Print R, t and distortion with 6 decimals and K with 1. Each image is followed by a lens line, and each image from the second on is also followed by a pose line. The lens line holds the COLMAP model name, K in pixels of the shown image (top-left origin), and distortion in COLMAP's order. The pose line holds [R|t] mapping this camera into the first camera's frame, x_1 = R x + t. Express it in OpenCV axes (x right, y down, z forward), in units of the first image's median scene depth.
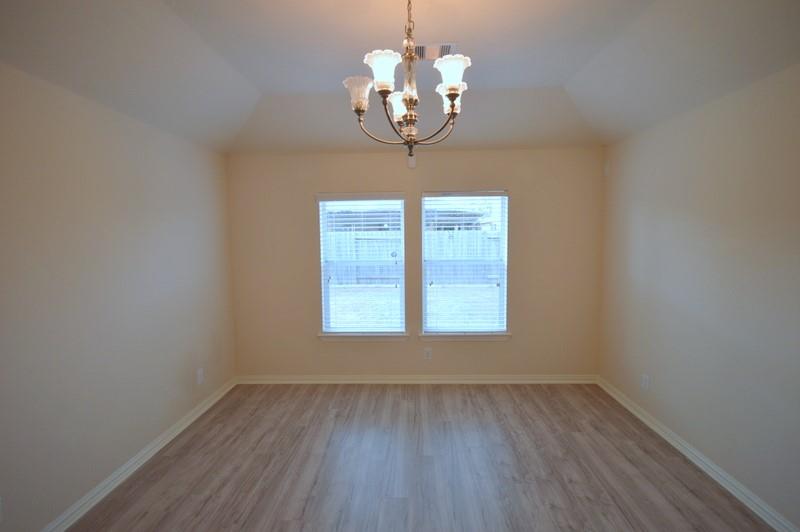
lens RADIAL K [[356.4, 0, 402.2], [0, 356.4, 264.3], [0, 0, 1]] dist [-0.000907, -0.000895]
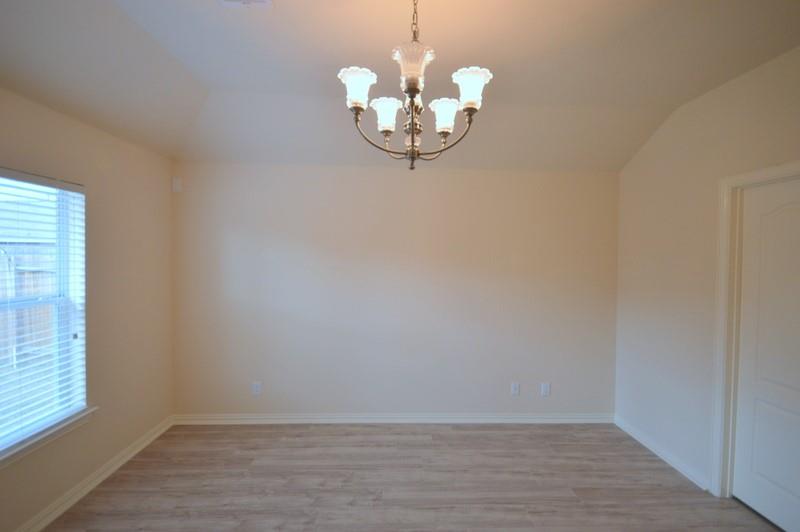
lens RADIAL K [[356.4, 0, 402.2], [0, 356.4, 264.3], [0, 0, 1]] dist [-0.000907, -0.000895]
pose [[-0.040831, -0.017079, 0.999020, -0.469210], [0.080504, 0.996547, 0.020327, -0.043701], [-0.995918, 0.081255, -0.039315, 0.587497]]
